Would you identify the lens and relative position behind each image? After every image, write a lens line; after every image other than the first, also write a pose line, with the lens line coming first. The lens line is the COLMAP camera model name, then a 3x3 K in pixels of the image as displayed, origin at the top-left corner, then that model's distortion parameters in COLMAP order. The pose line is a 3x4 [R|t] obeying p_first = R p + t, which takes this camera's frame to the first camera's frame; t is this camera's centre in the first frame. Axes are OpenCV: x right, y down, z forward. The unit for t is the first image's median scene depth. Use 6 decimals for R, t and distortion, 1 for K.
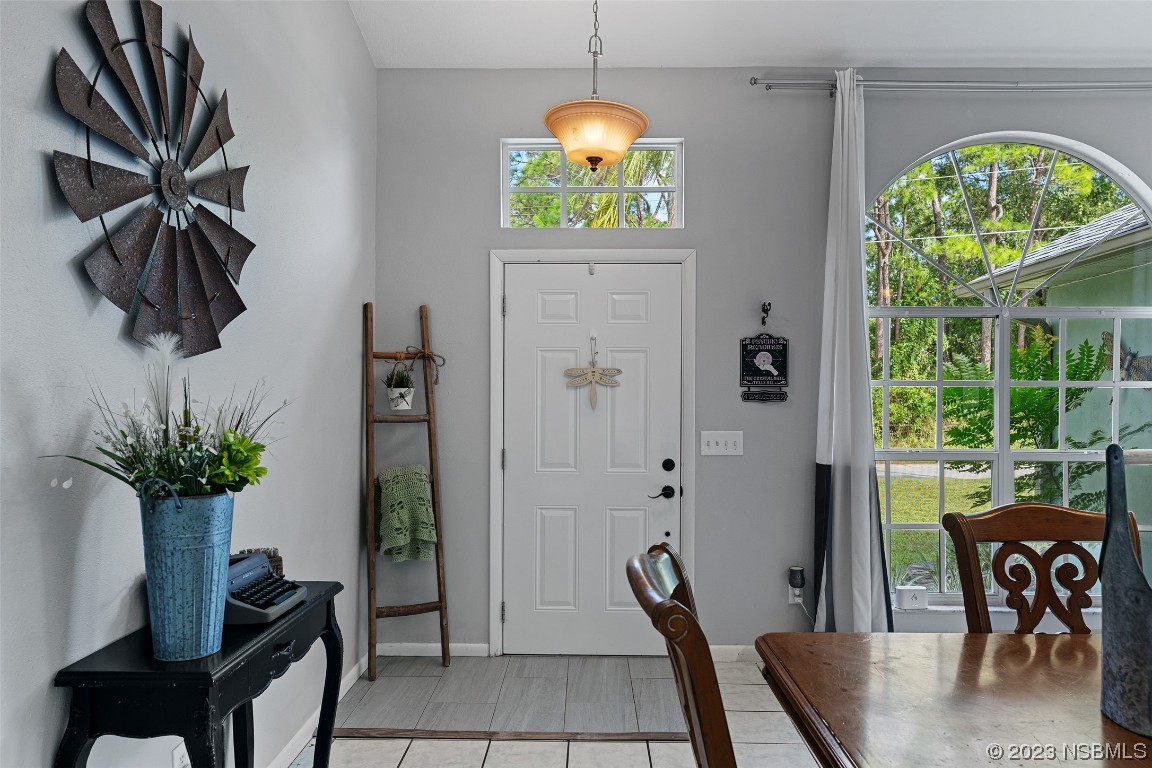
lens RADIAL K [[768.9, 0, 576.3], [0, 768.9, 401.4], [0, 0, 1]] dist [0.003701, 0.001782]
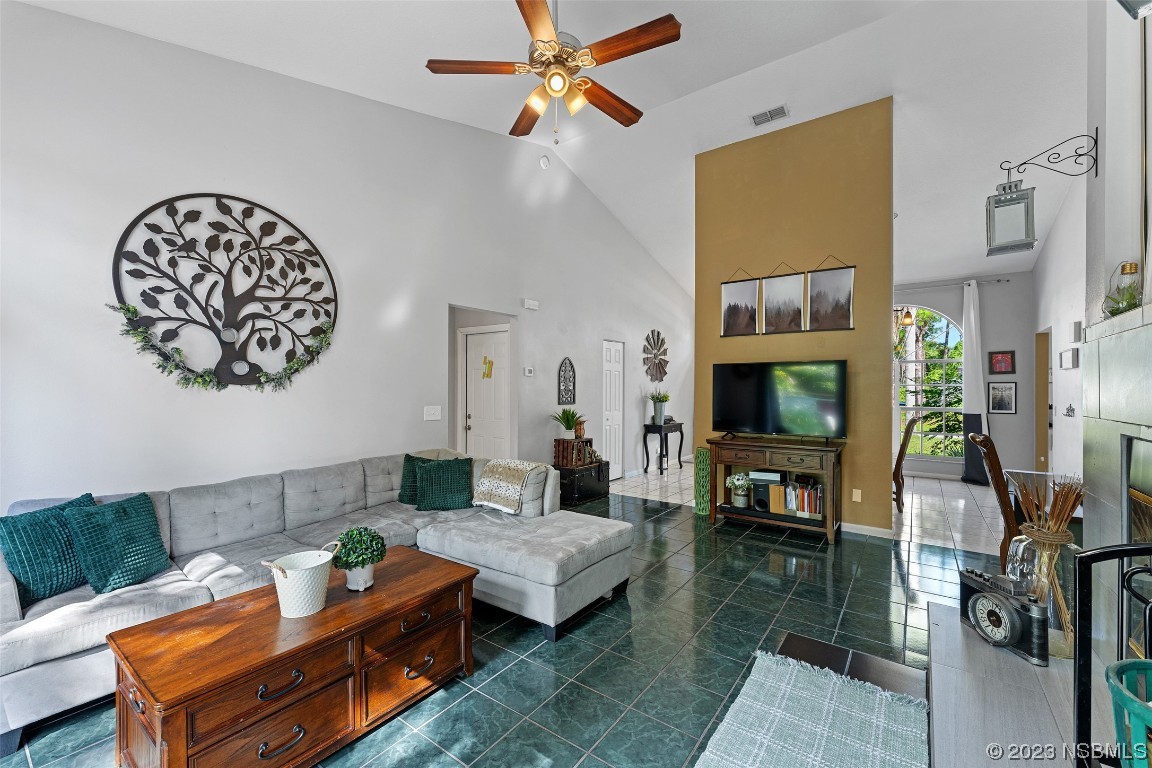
lens RADIAL K [[470.7, 0, 576.0], [0, 470.7, 384.0], [0, 0, 1]] dist [0.000371, 0.000038]
pose [[0.817877, -0.003326, -0.575384, 1.296273], [0.000926, 0.999990, -0.004464, -0.028945], [0.575393, 0.003118, 0.817871, -2.841439]]
